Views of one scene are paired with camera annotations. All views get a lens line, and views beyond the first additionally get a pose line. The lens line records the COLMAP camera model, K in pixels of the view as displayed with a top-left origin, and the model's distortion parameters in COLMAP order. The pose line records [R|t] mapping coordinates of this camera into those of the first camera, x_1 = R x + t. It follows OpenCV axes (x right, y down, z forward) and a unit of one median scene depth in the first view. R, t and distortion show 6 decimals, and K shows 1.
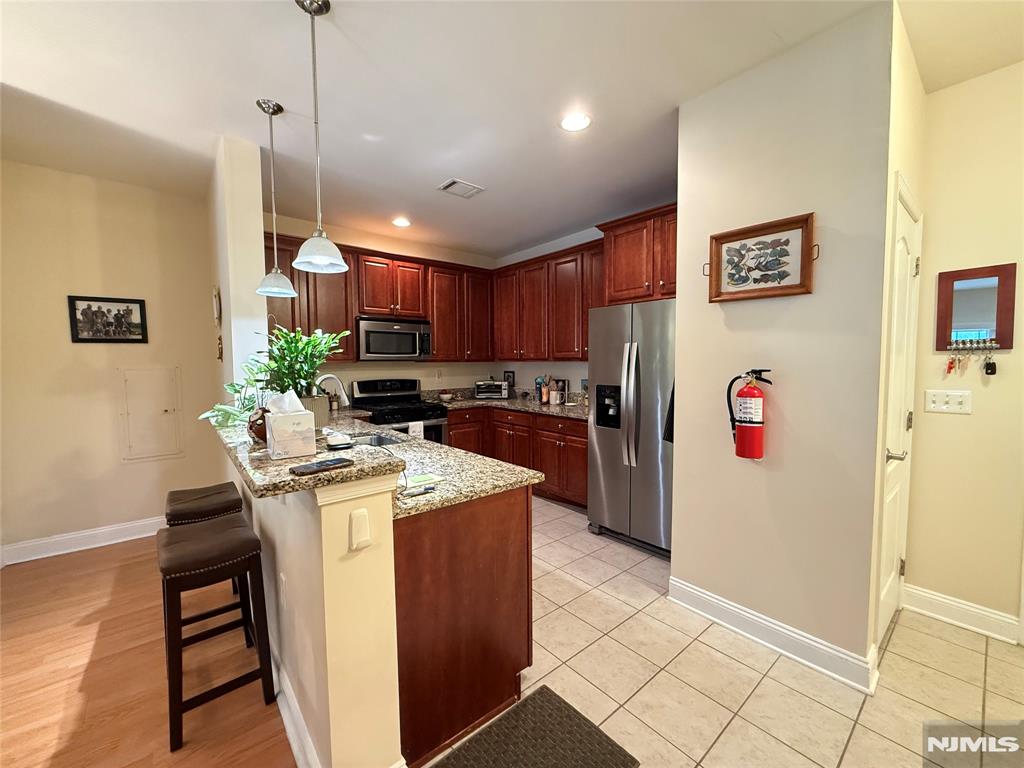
lens RADIAL K [[410.5, 0, 510.5], [0, 410.5, 383.2], [0, 0, 1]] dist [-0.002314, -0.000260]
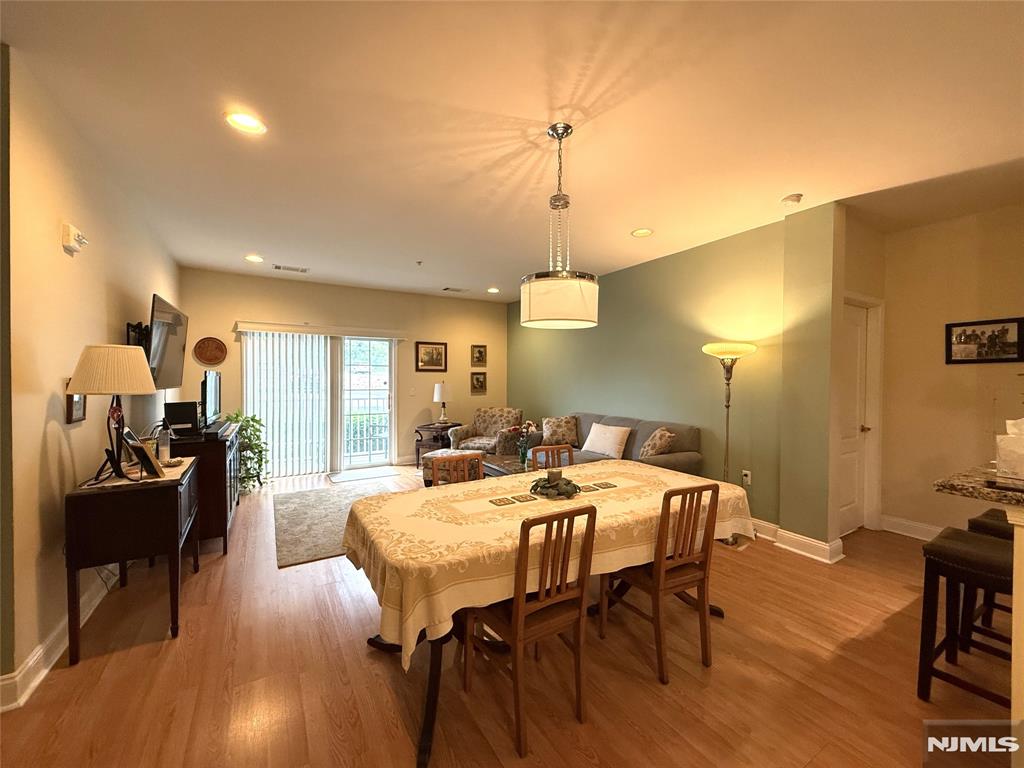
lens RADIAL K [[410.5, 0, 510.6], [0, 410.5, 385.2], [0, 0, 1]] dist [-0.002314, -0.000260]
pose [[-0.148918, 0.023334, -0.988574, 0.265614], [-0.057963, 0.997797, 0.032283, -0.004889], [0.987149, 0.062108, -0.147237, -0.046952]]
